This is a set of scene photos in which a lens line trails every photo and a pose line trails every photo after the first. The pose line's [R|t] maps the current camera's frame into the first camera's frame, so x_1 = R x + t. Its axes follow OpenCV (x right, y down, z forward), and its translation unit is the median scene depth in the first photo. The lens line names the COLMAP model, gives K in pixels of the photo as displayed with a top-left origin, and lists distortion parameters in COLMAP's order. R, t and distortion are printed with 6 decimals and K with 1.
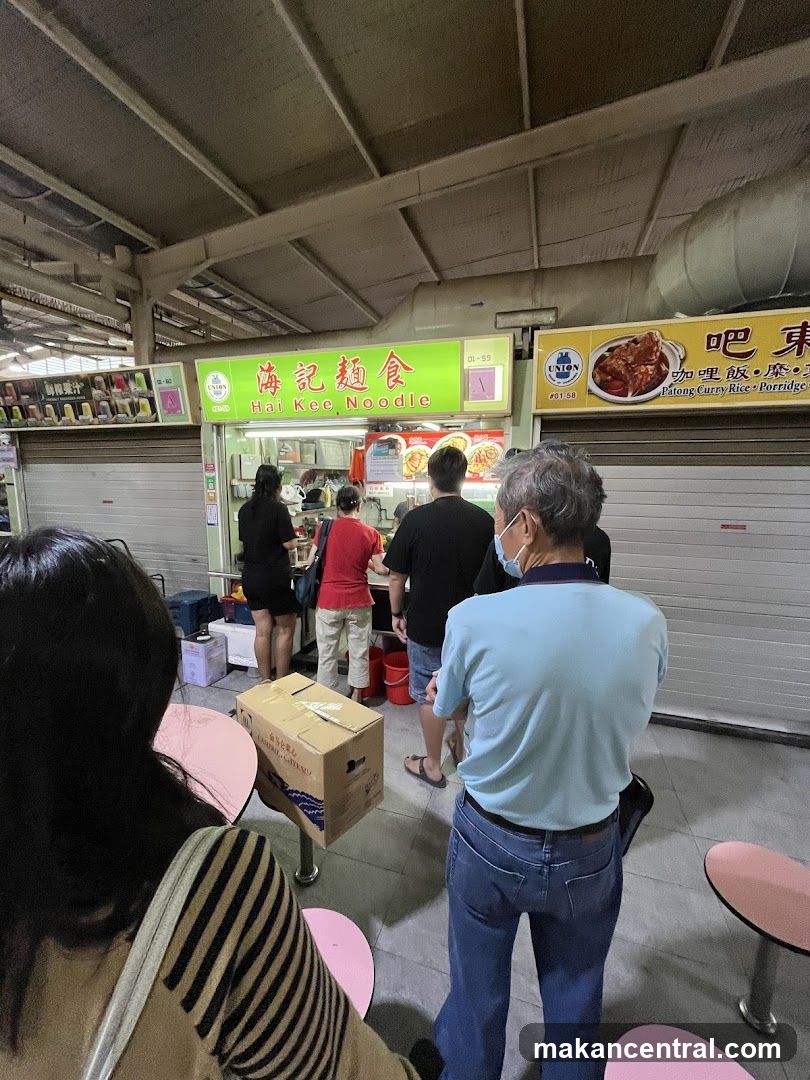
lens RADIAL K [[435.0, 0, 405.0], [0, 435.0, 540.0], [0, 0, 1]] dist [-0.000140, -0.000291]
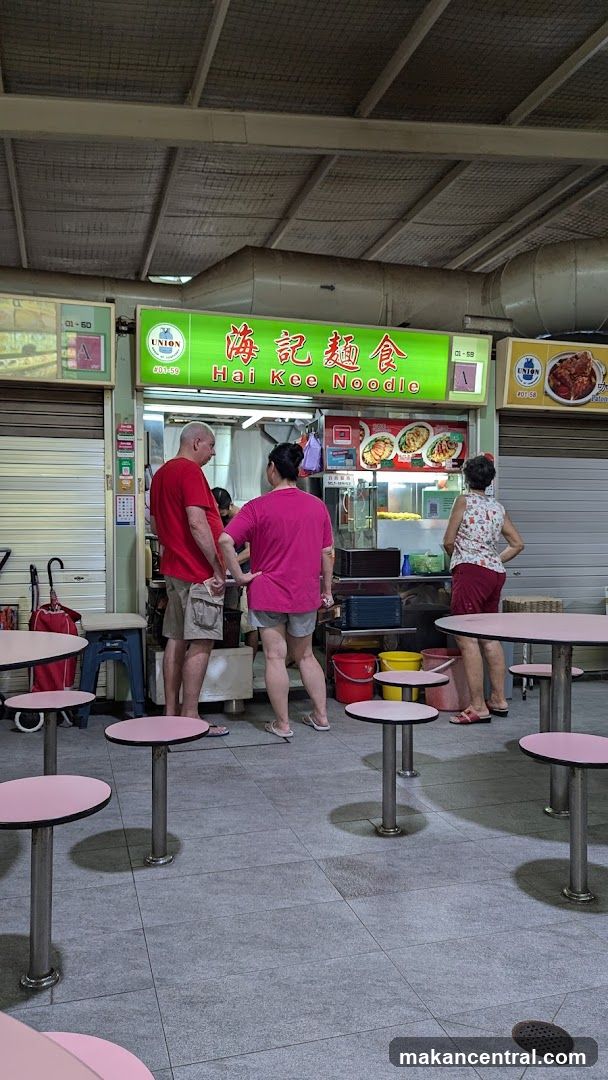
lens RADIAL K [[780.9, 0, 304.0], [0, 780.9, 540.0], [0, 0, 1]] dist [0.073348, -0.065786]
pose [[0.816768, -0.011642, 0.576849, -1.213658], [0.093787, 0.989178, -0.112830, 0.210019], [-0.569292, 0.146257, 0.809021, -0.268577]]
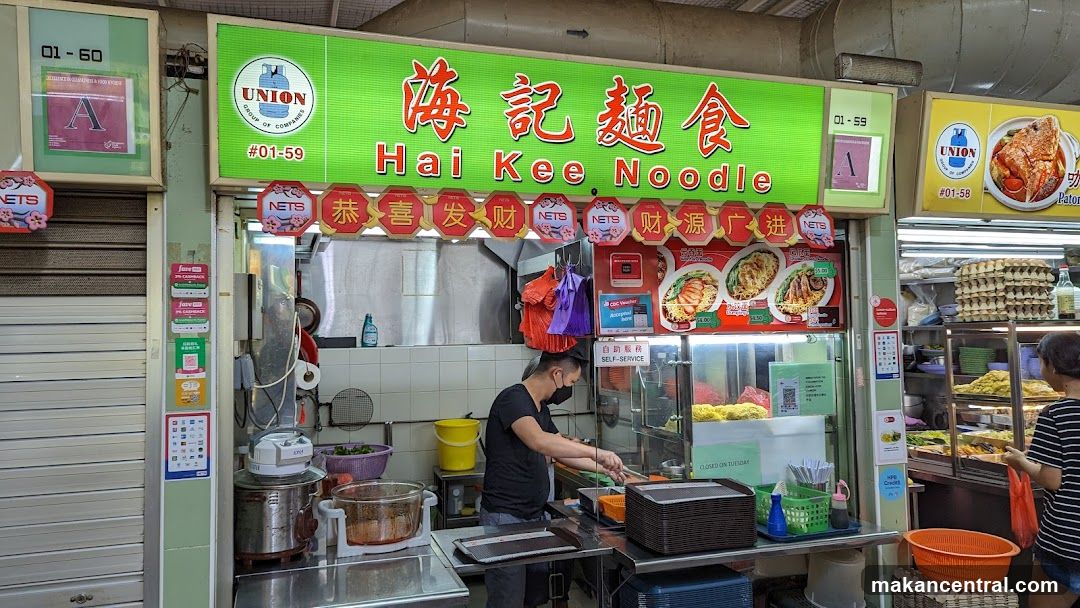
lens RADIAL K [[780.9, 0, 540.8], [0, 780.9, 290.8], [0, 0, 1]] dist [0.073348, -0.065786]
pose [[0.806760, 0.008986, 0.590811, -0.748896], [0.107231, 0.981055, -0.161347, -0.061414], [-0.581068, 0.193522, 0.790512, 0.419884]]
